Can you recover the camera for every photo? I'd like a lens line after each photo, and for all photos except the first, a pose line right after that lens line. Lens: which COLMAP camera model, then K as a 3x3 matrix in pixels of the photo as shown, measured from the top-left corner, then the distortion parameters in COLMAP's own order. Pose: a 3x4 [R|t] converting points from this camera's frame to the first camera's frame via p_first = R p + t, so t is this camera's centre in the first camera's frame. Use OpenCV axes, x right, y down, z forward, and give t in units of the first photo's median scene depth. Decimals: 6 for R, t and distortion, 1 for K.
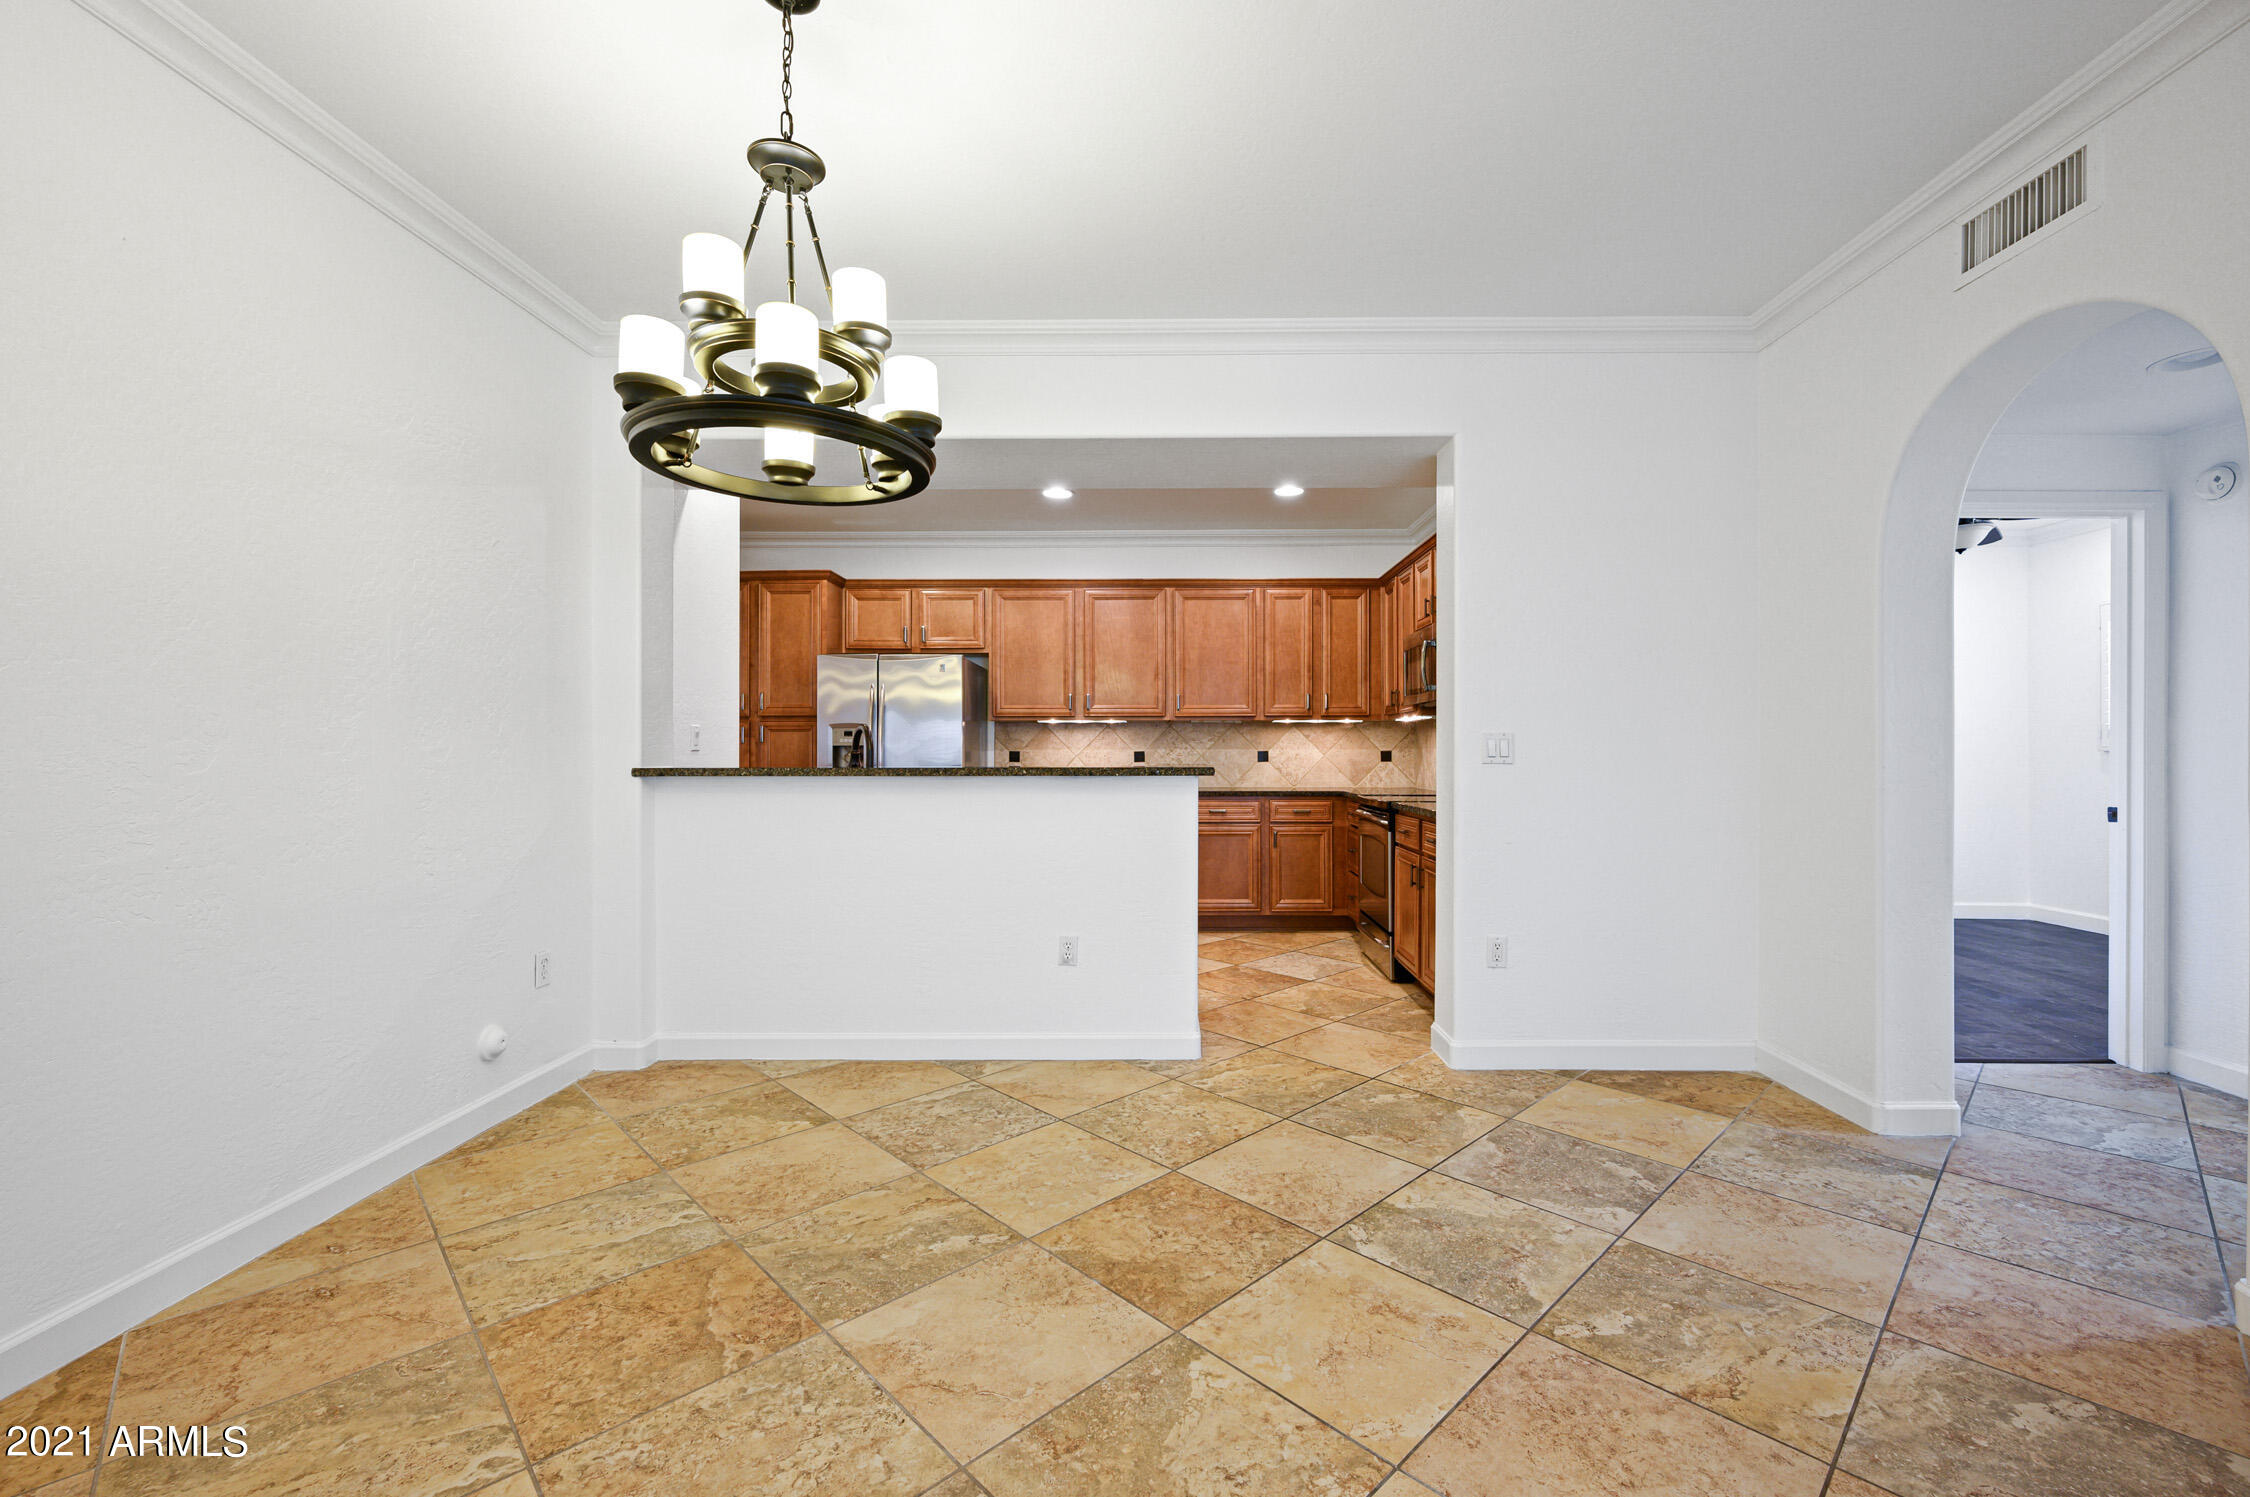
lens RADIAL K [[935.6, 0, 1167.9], [0, 935.6, 743.6], [0, 0, 1]] dist [0.003368, 0.000246]
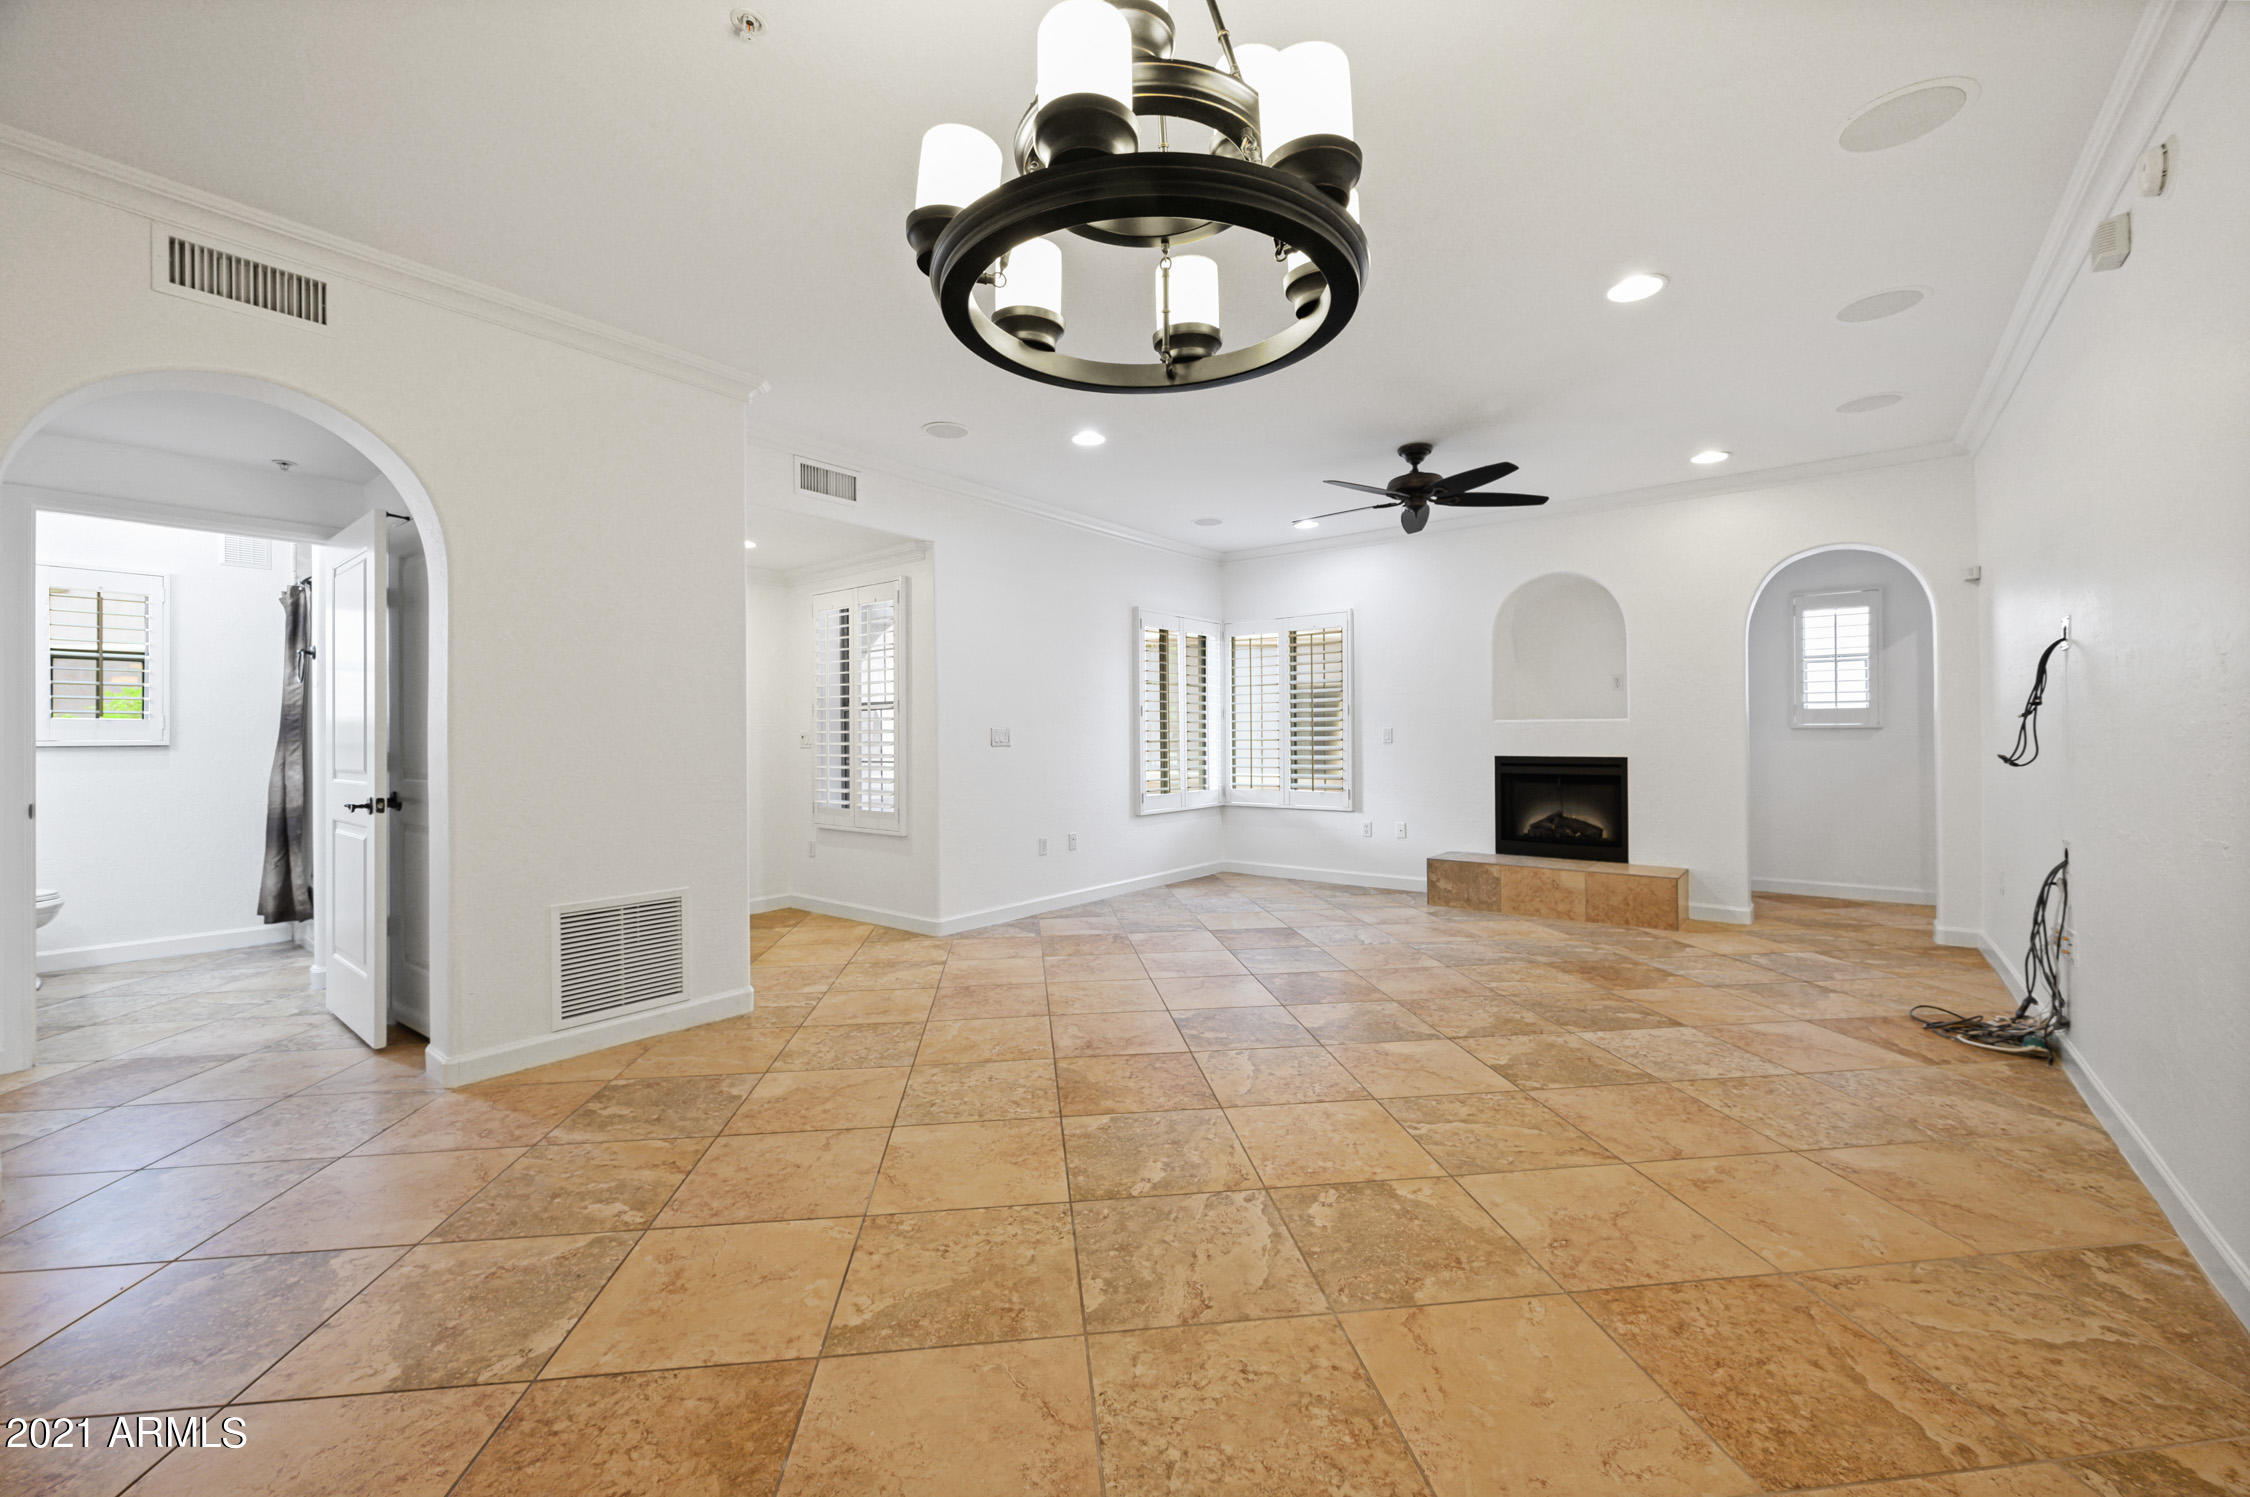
lens RADIAL K [[916.3, 0, 1125.9], [0, 916.3, 734.9], [0, 0, 1]] dist [-0.000611, -0.000096]
pose [[-0.790706, 0.010724, 0.612102, -0.686489], [0.006290, 0.999936, -0.009394, 0.016733], [-0.612164, -0.003578, -0.790723, 1.325313]]
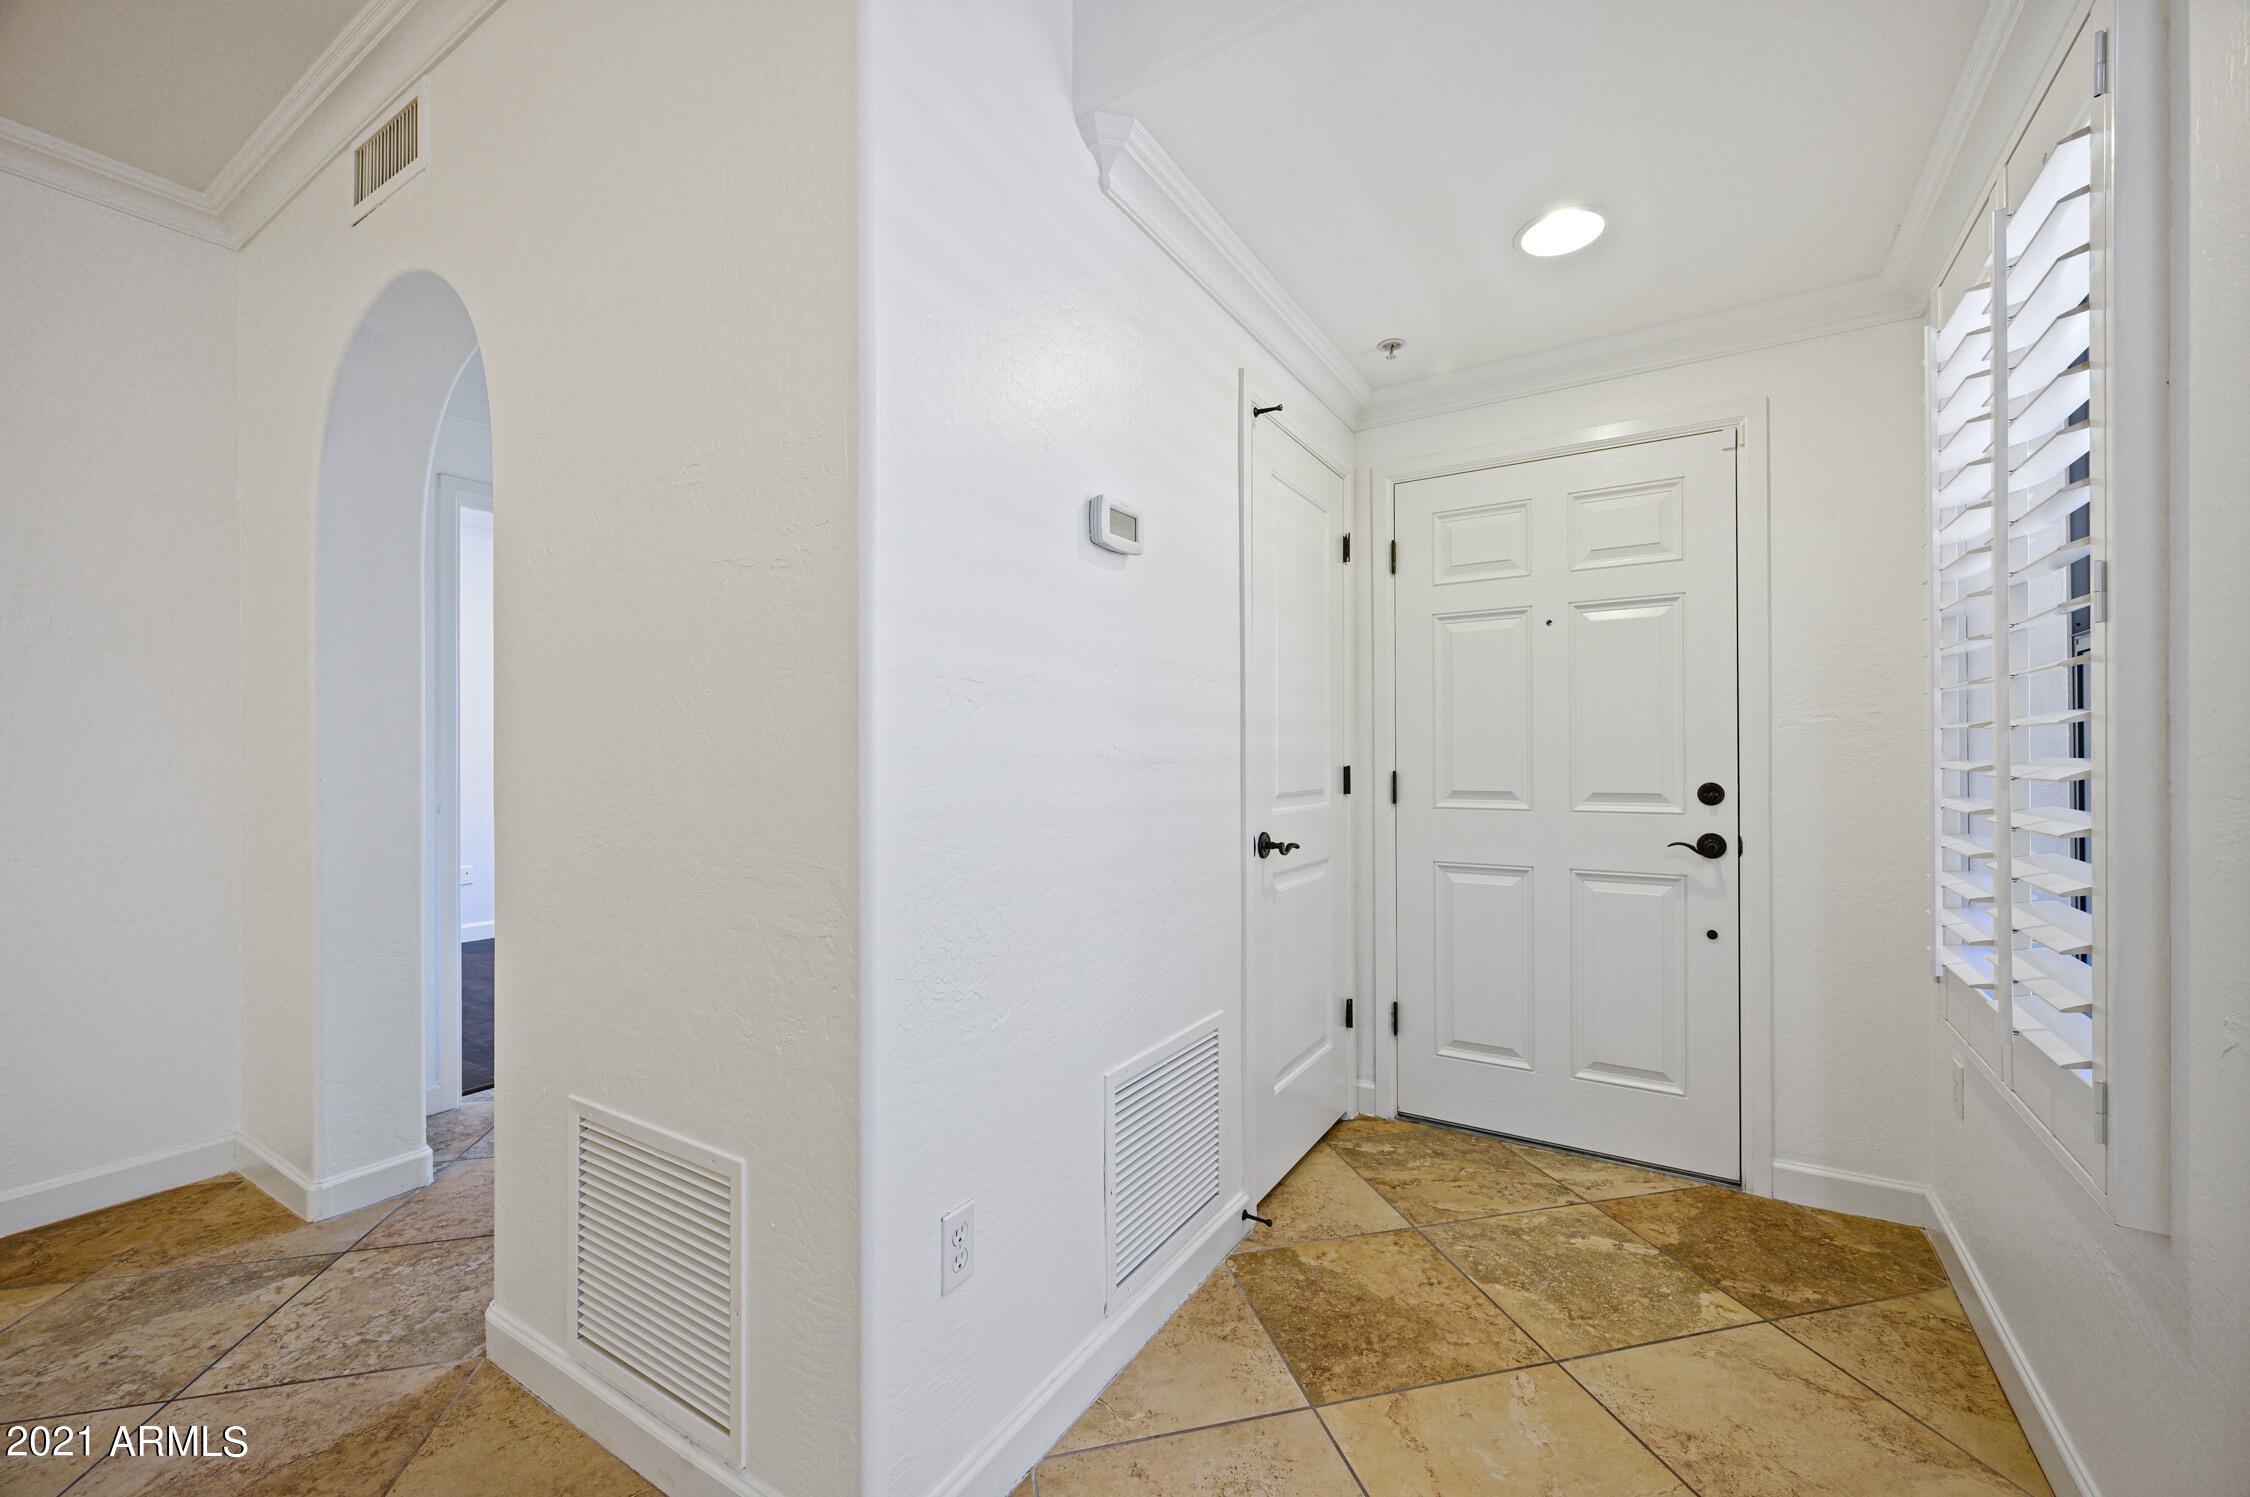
lens RADIAL K [[916.3, 0, 1125.9], [0, 916.3, 734.9], [0, 0, 1]] dist [-0.000611, -0.000096]
pose [[0.539568, 0.004892, 0.841928, 0.601808], [0.006379, 0.999931, -0.009898, -0.000069], [-0.841918, 0.010711, 0.539500, -0.055304]]
